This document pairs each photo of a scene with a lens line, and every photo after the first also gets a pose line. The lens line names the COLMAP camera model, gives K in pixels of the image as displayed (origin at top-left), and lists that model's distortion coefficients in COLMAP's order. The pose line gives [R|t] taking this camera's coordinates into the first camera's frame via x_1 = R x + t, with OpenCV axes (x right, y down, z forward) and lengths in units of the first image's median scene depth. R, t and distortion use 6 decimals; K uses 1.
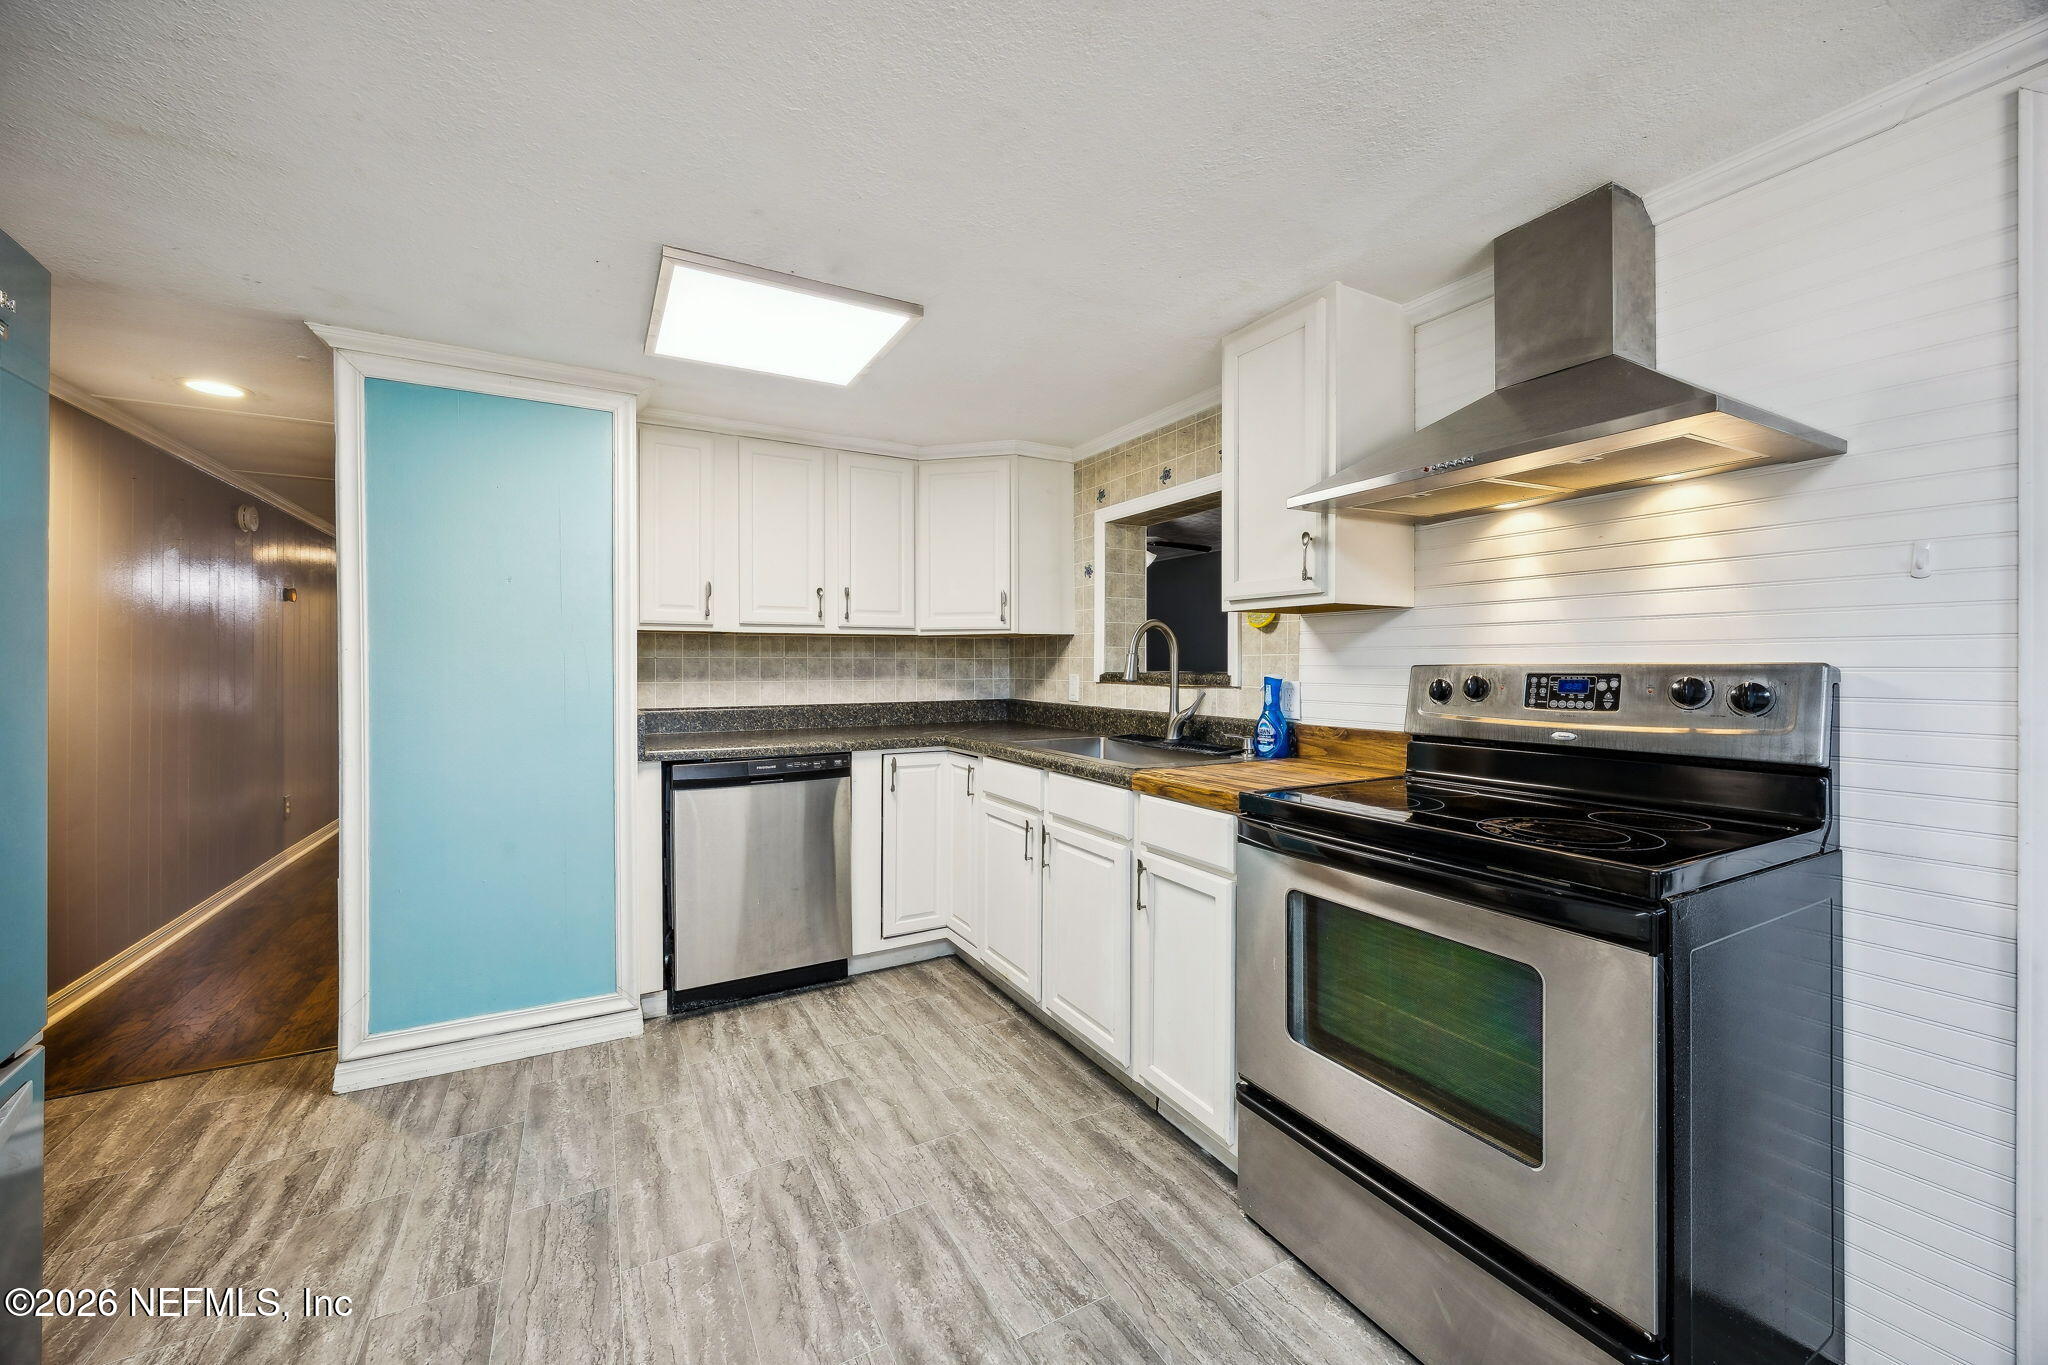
lens RADIAL K [[797.8, 0, 1009.4], [0, 797.8, 664.2], [0, 0, 1]] dist [-0.003120, -0.000635]
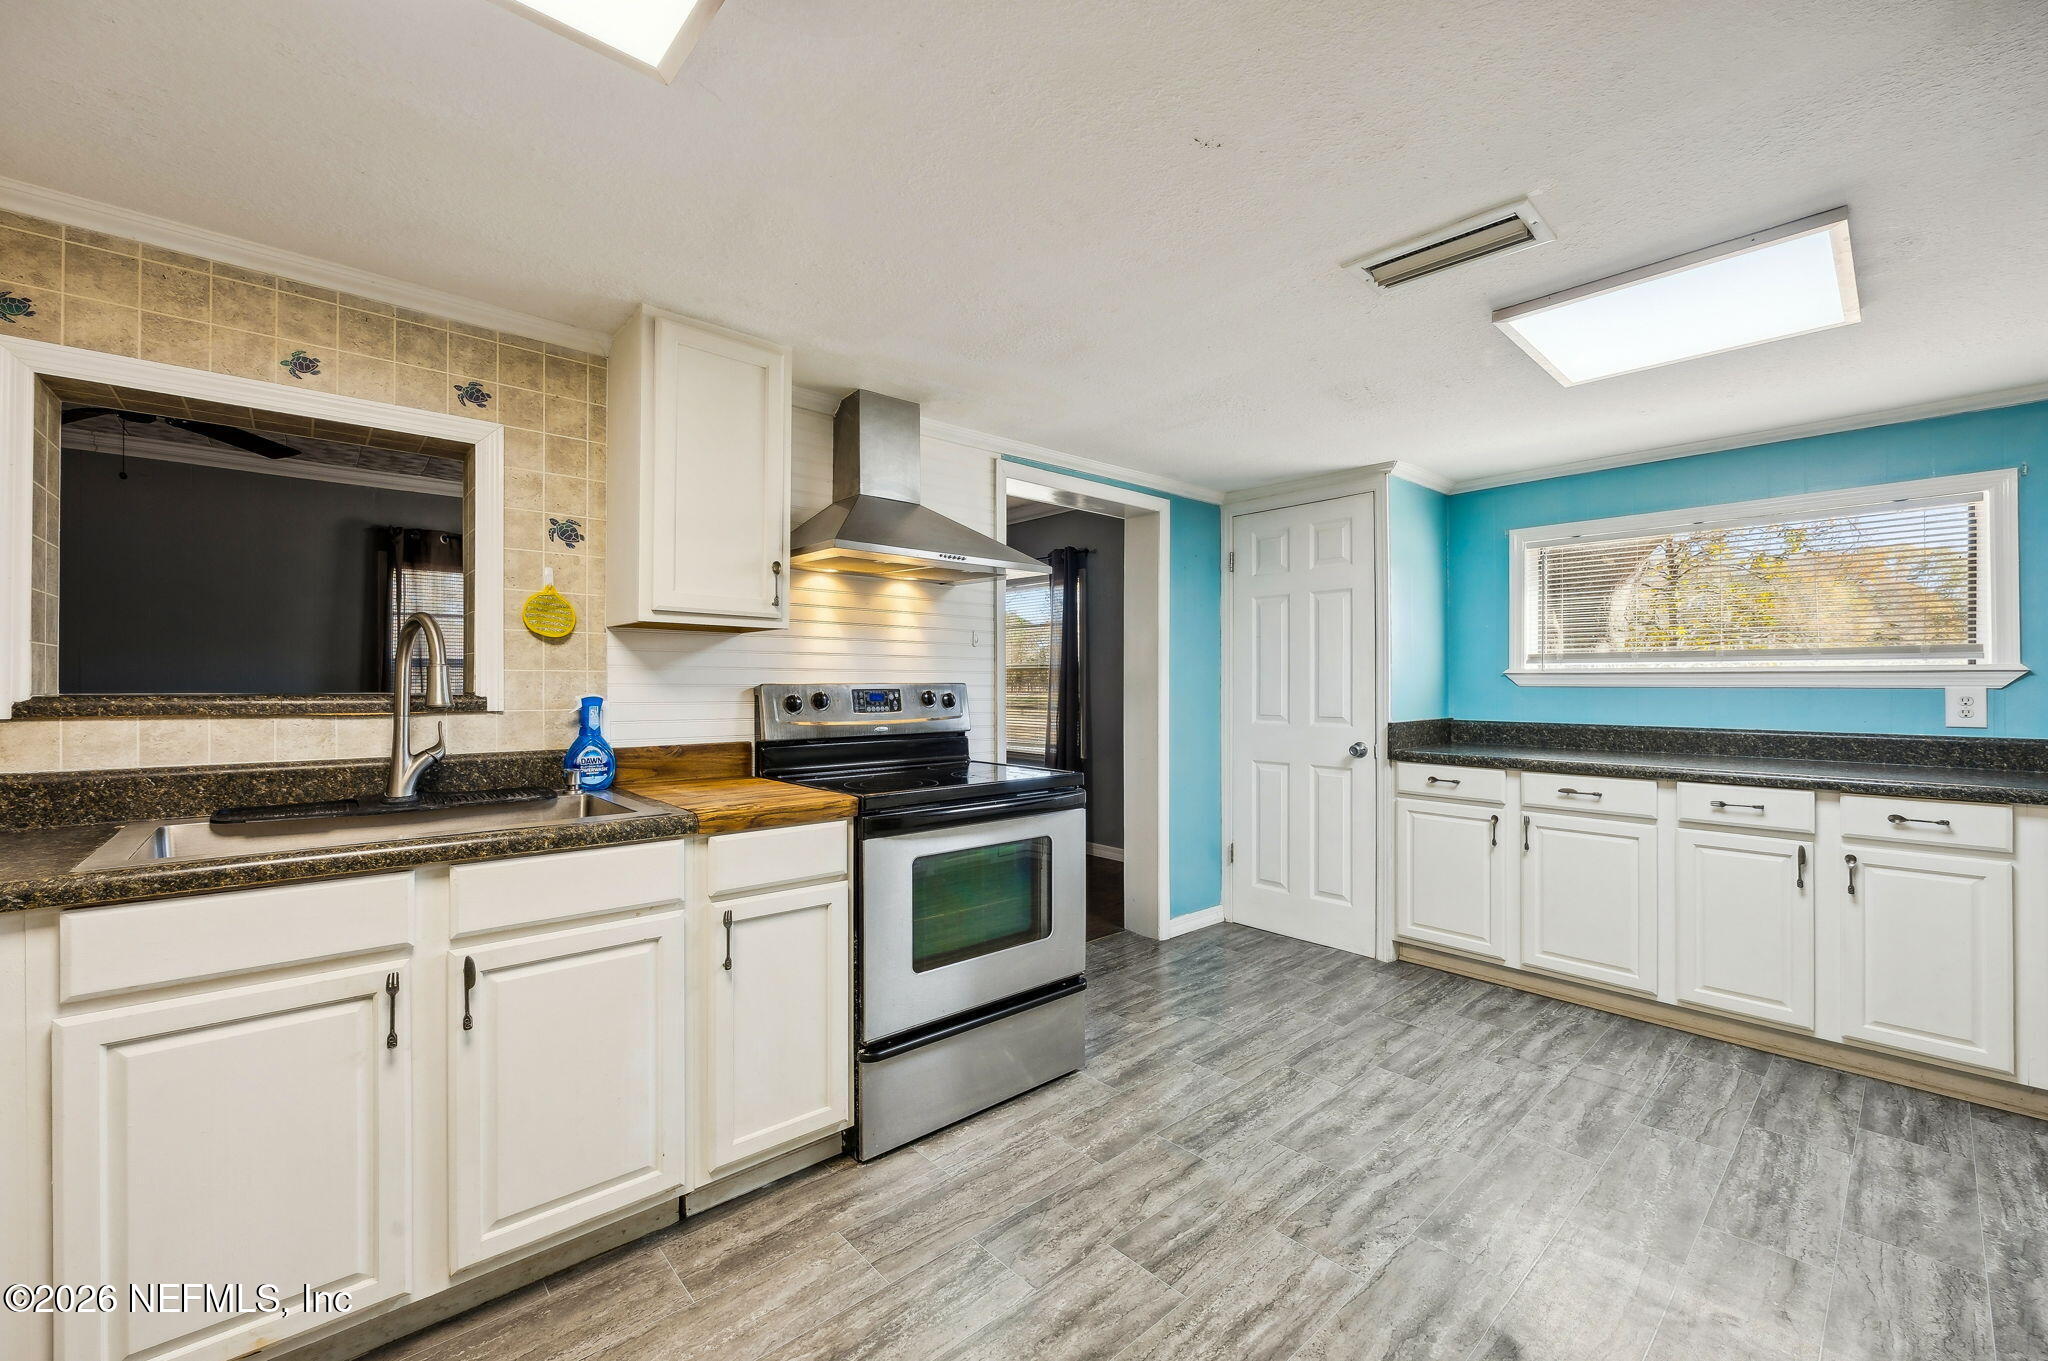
lens RADIAL K [[797.8, 0, 1029.9], [0, 797.8, 689.8], [0, 0, 1]] dist [-0.003120, -0.000635]
pose [[-0.233121, -0.005745, 0.972431, -0.765616], [-0.001243, 0.999983, 0.005609, 0.003188], [-0.972447, 0.000099, -0.233125, 0.913539]]
